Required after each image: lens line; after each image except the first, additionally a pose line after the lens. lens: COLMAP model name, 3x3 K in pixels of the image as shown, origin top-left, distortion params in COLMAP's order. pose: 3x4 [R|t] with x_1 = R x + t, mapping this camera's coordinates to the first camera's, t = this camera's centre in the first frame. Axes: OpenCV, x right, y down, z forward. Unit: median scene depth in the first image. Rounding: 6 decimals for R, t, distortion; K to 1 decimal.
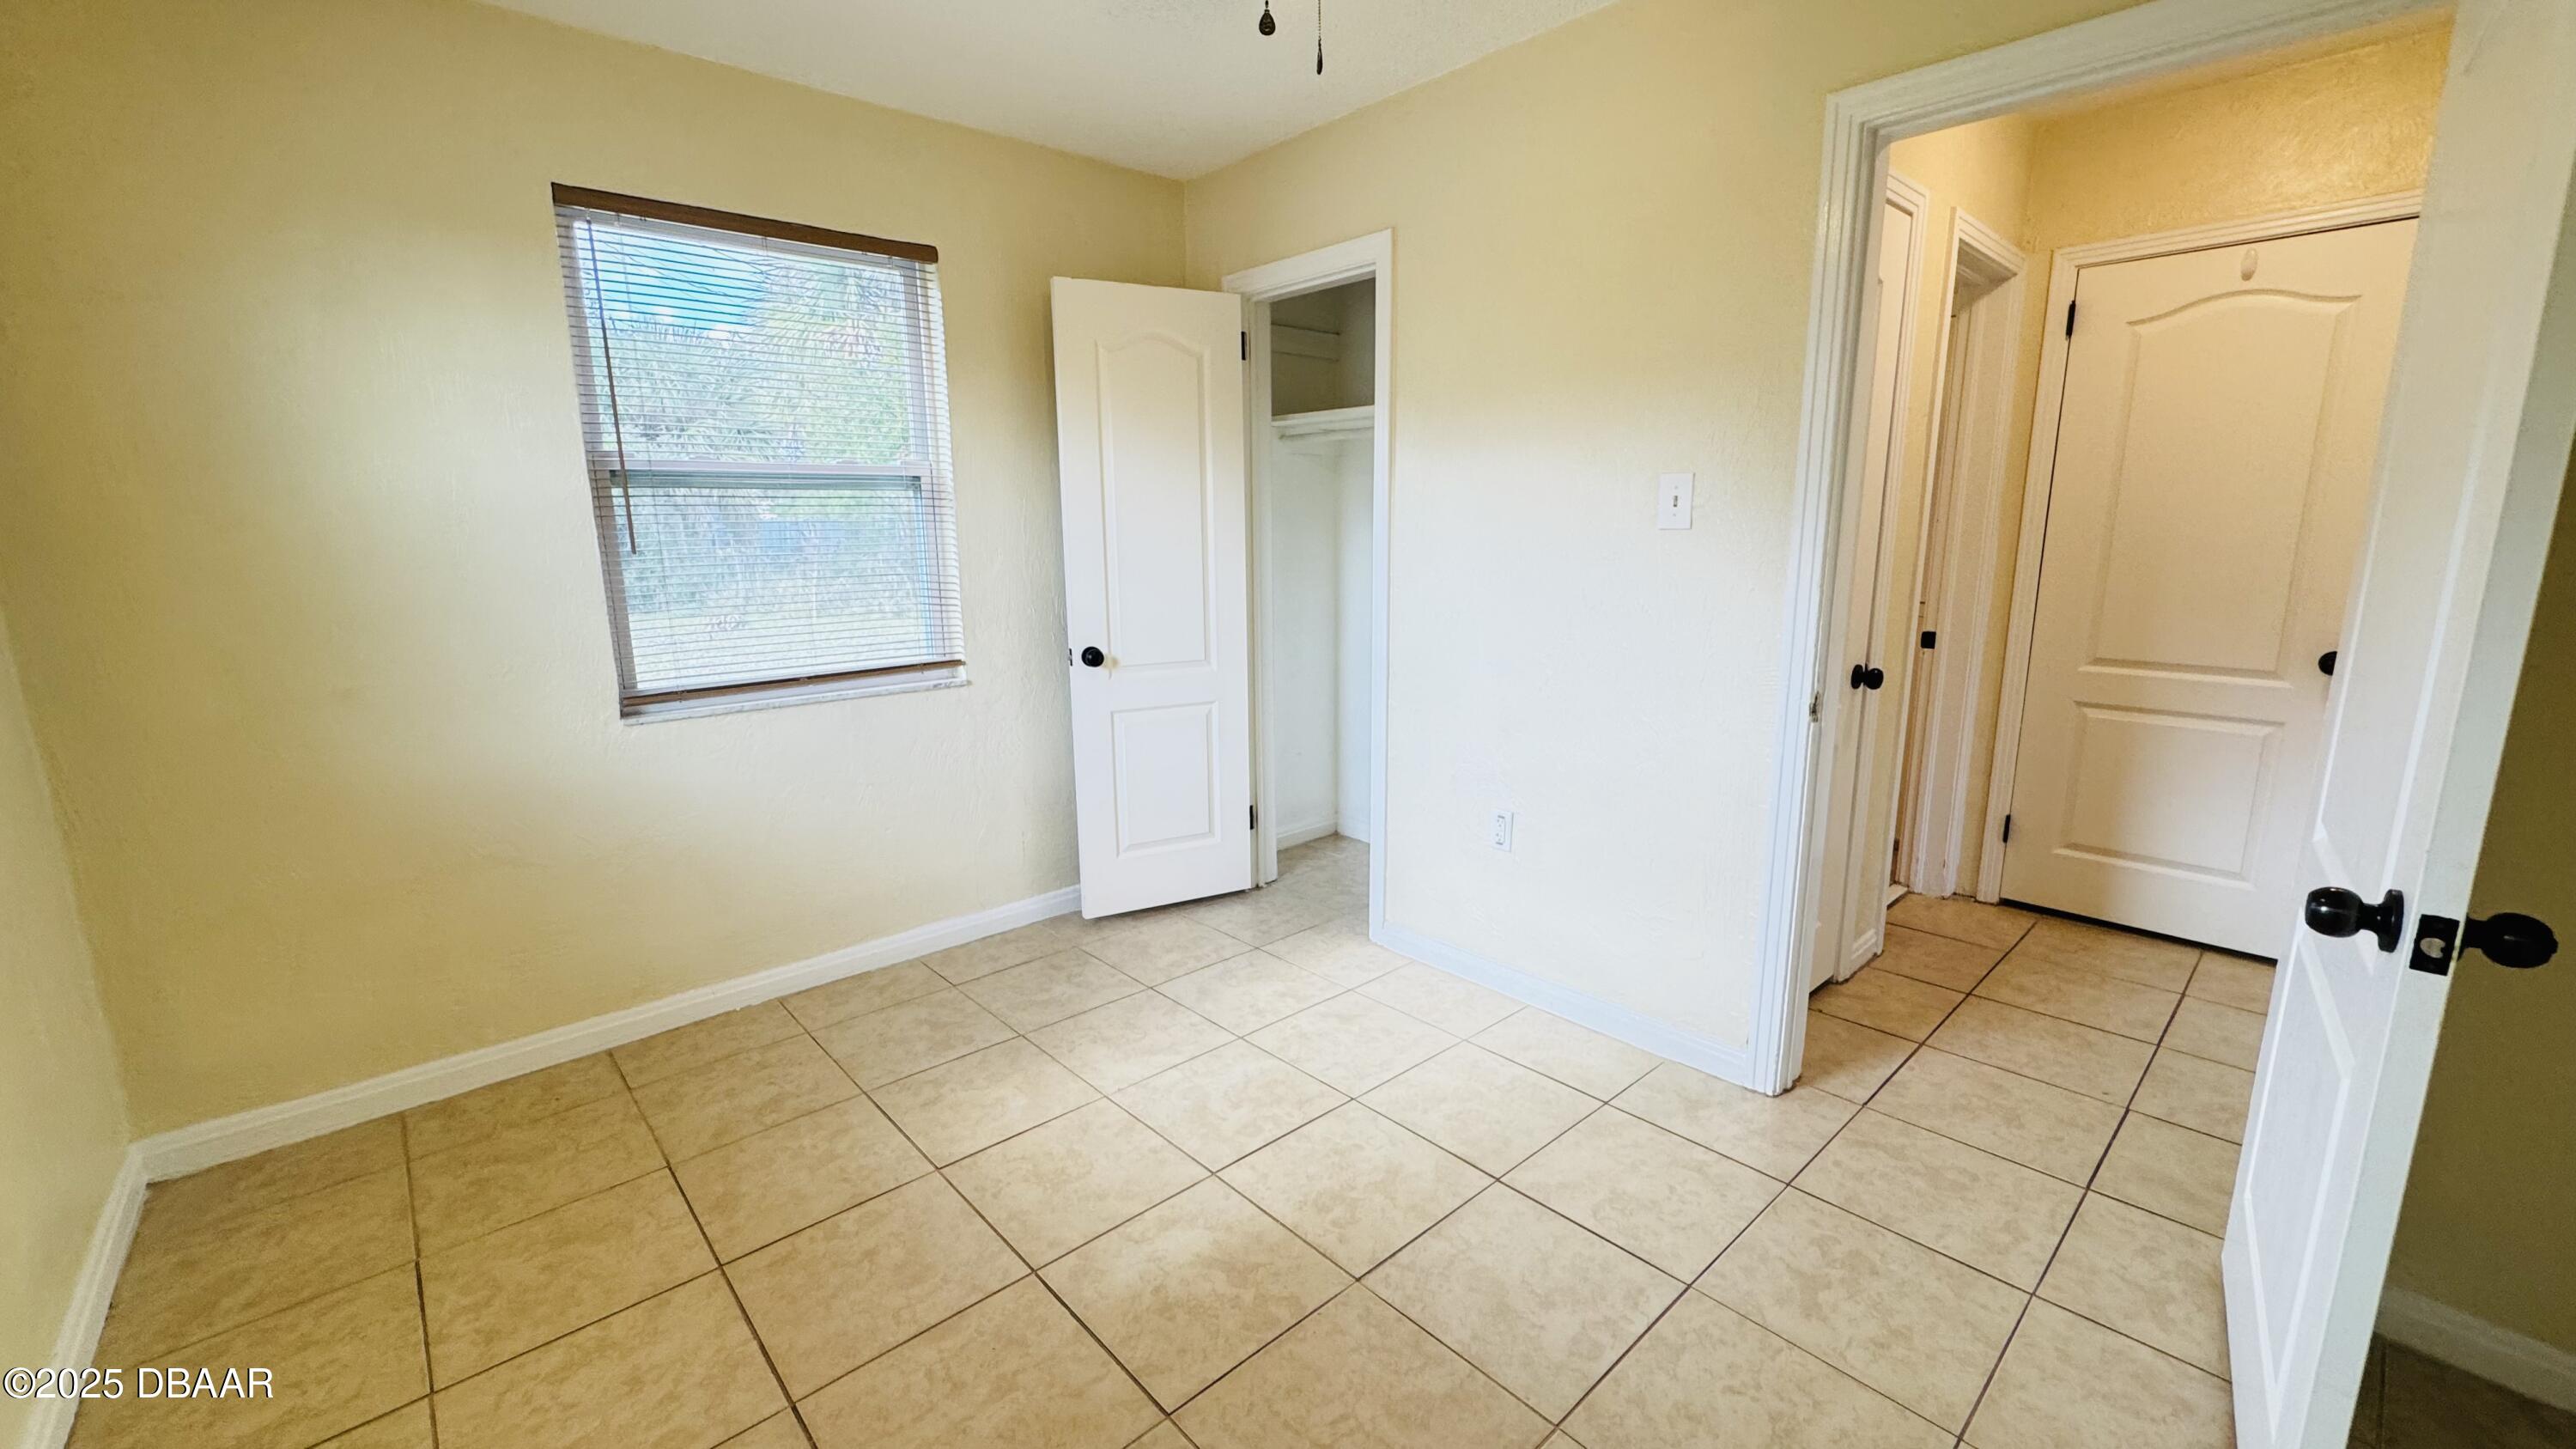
lens RADIAL K [[1027.4, 0, 1286.8], [0, 1027.4, 717.1], [0, 0, 1]] dist [-0.000845, -0.000581]
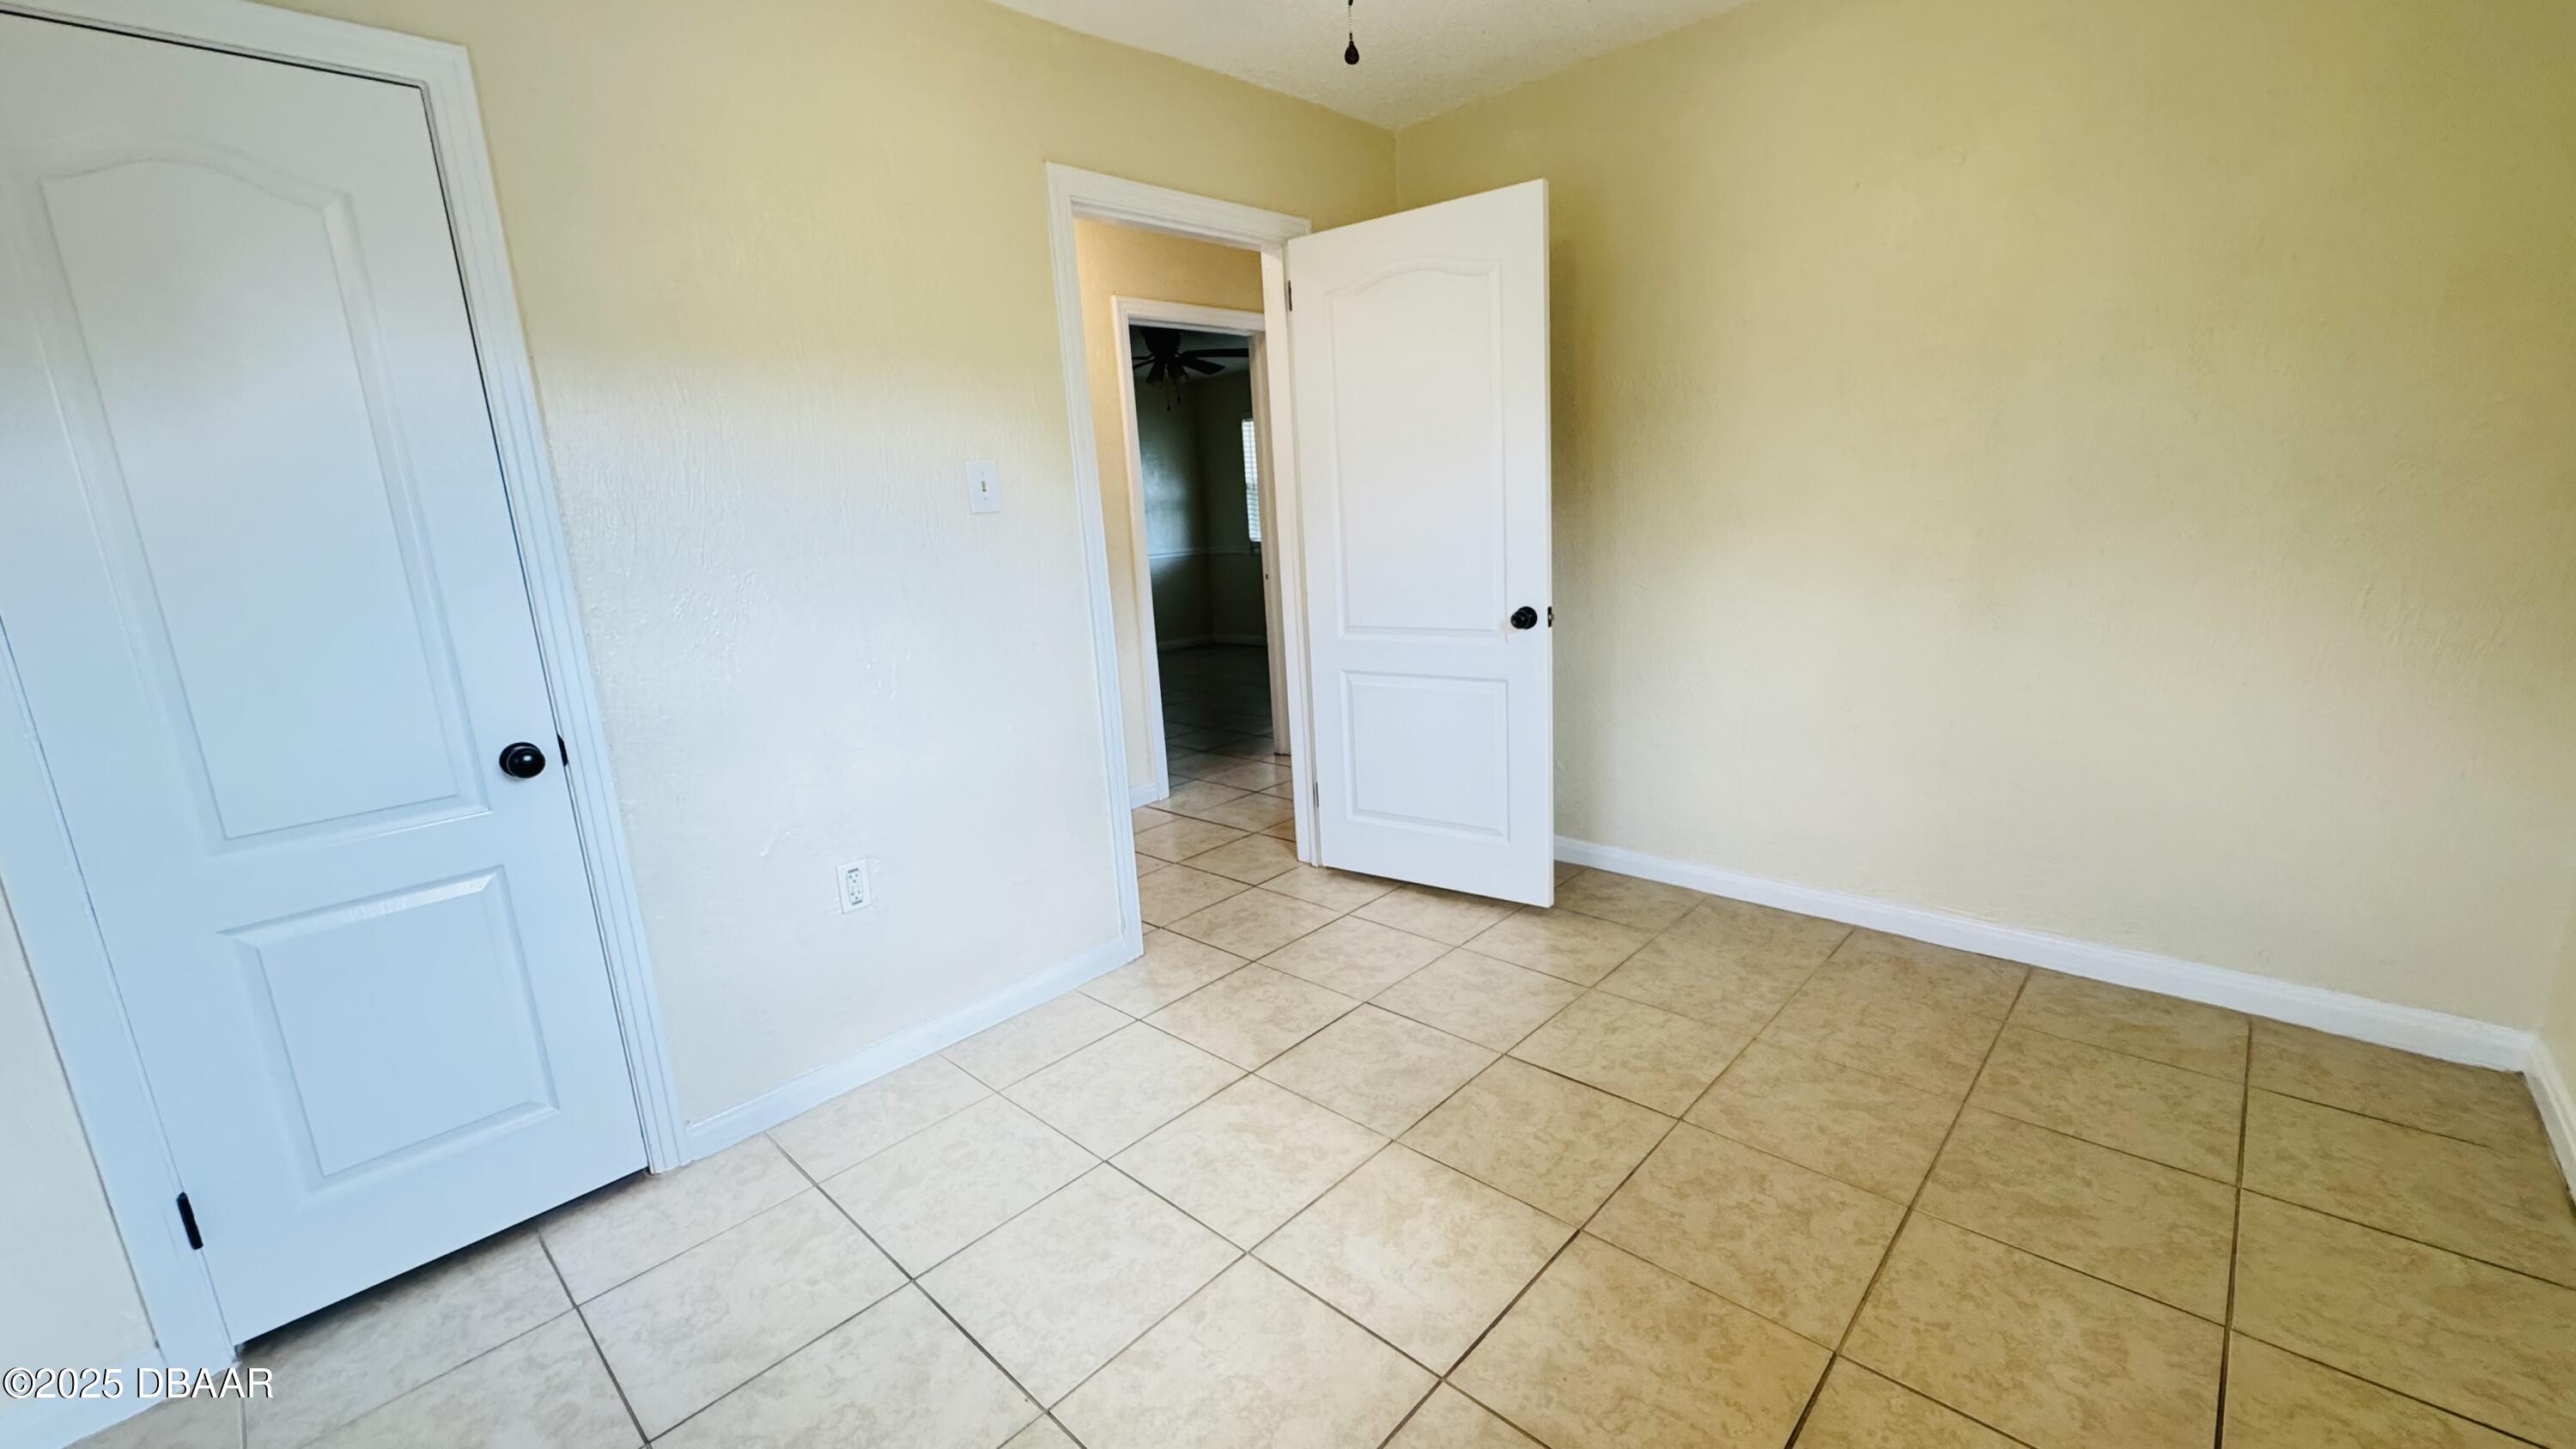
lens RADIAL K [[1027.4, 0, 1286.8], [0, 1027.4, 717.1], [0, 0, 1]] dist [-0.000845, -0.000581]
pose [[-0.067829, -0.189896, 0.979459, -0.729438], [0.250853, 0.946936, 0.200962, -0.119279], [-0.965646, 0.259331, -0.016593, 0.775835]]
